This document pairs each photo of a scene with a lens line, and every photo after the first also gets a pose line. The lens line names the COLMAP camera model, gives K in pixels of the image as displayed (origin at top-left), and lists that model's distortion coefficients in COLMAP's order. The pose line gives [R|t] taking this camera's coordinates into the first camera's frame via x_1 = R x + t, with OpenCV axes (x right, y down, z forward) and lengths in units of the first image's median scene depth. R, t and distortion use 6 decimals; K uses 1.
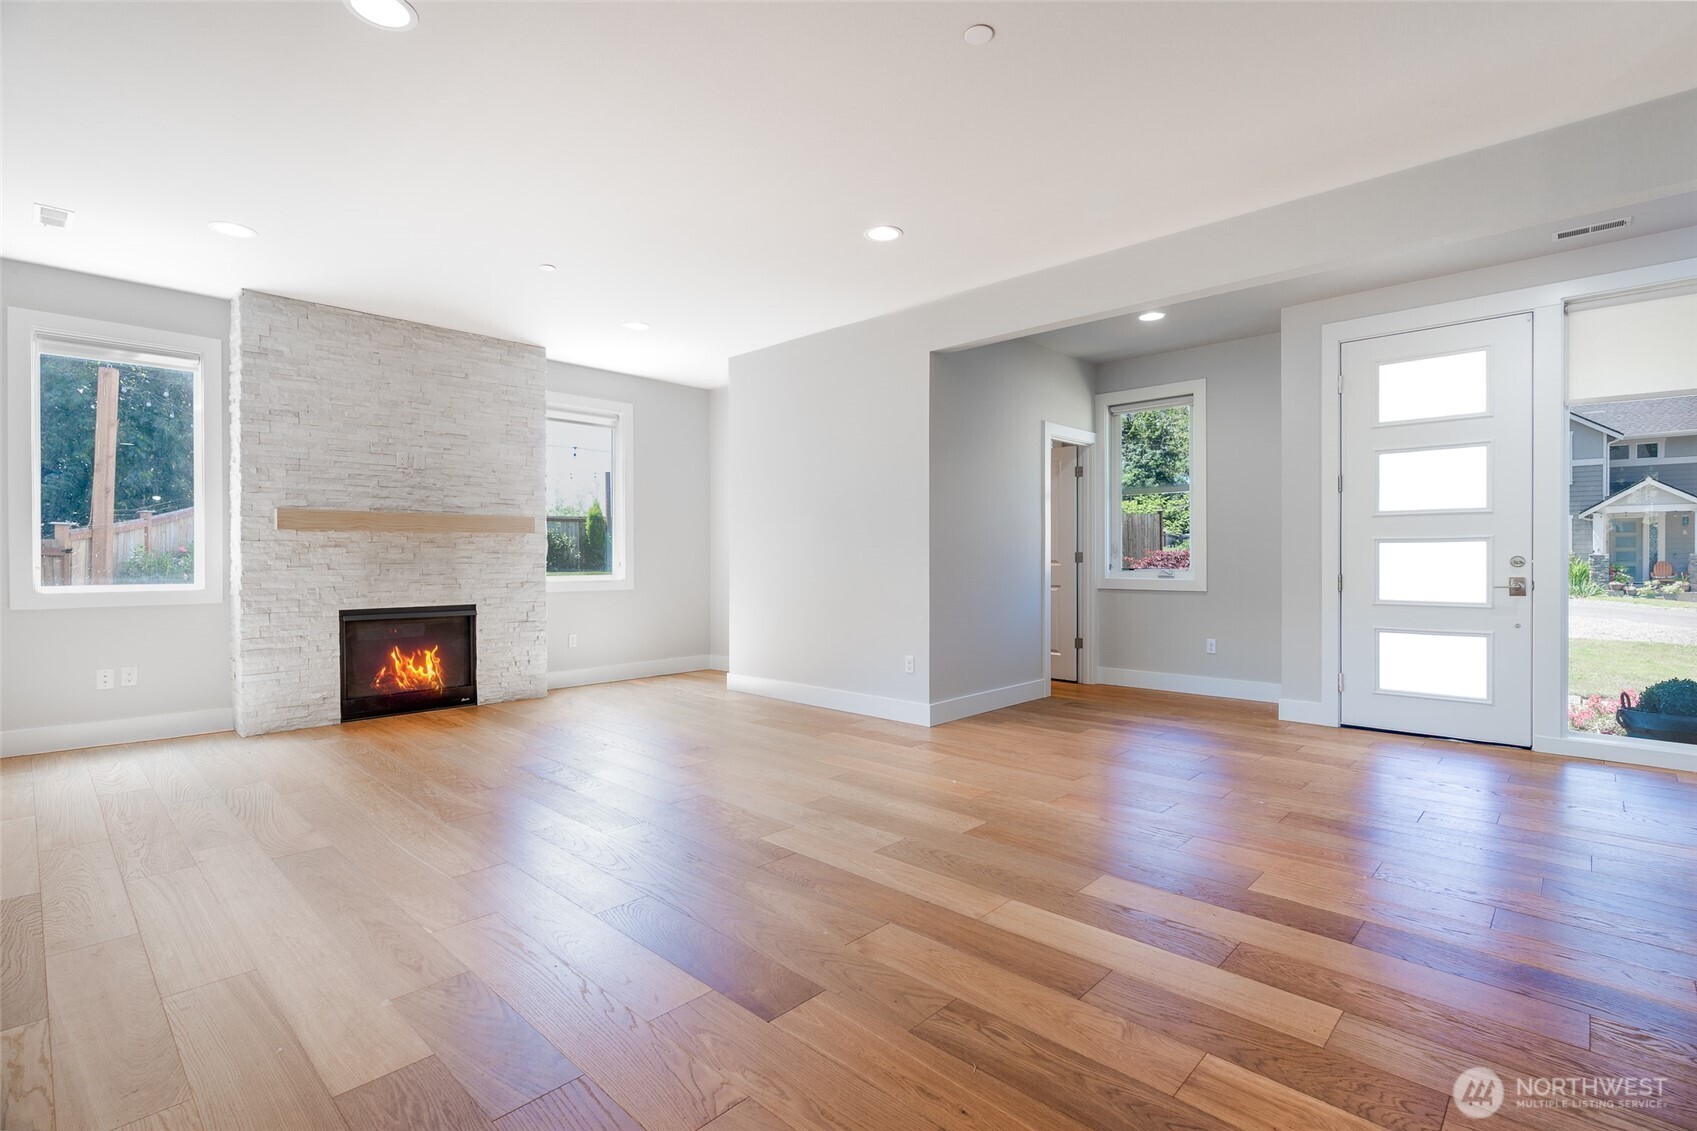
lens RADIAL K [[768.6, 0, 860.4], [0, 768.6, 563.1], [0, 0, 1]] dist [-0.002630, 0.003086]
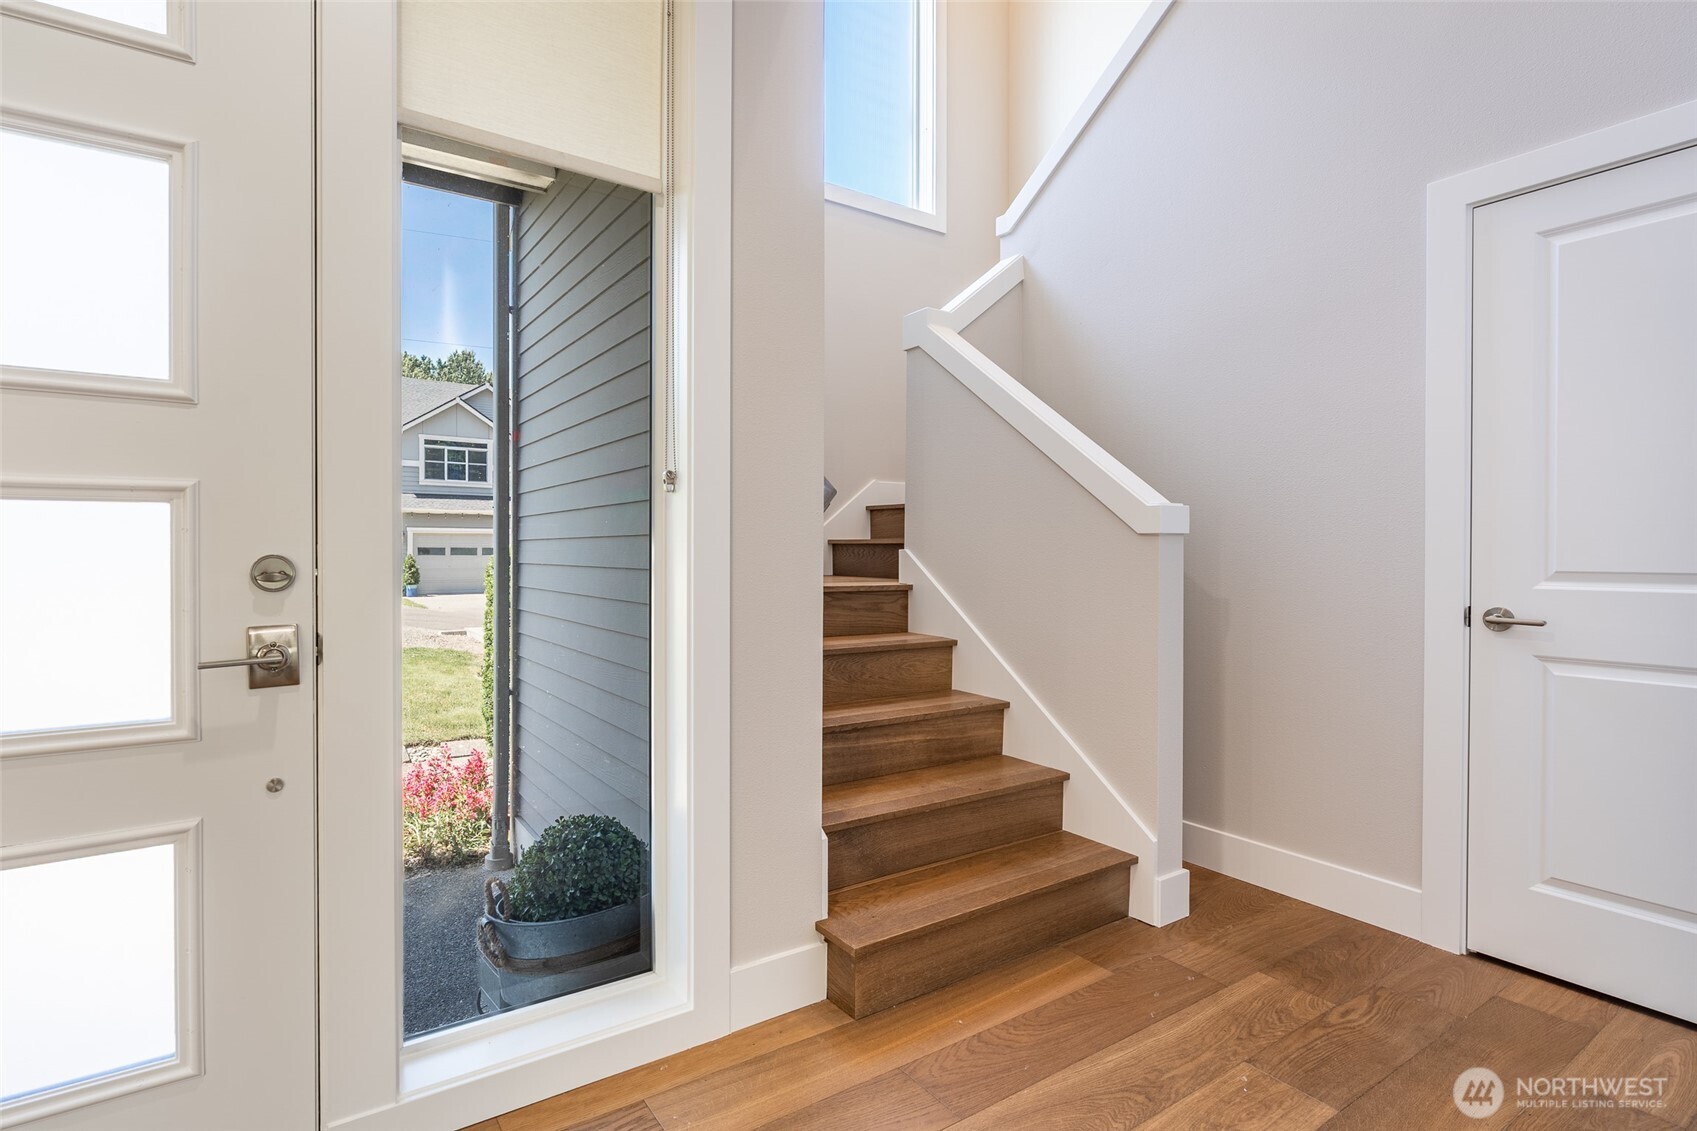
lens RADIAL K [[768.6, 0, 837.9], [0, 768.6, 554.9], [0, 0, 1]] dist [-0.002630, 0.003086]
pose [[0.253637, 0.004366, 0.967289, 0.543162], [0.005404, 0.999968, -0.005931, -0.004864], [-0.967284, 0.006732, 0.253606, 0.622096]]
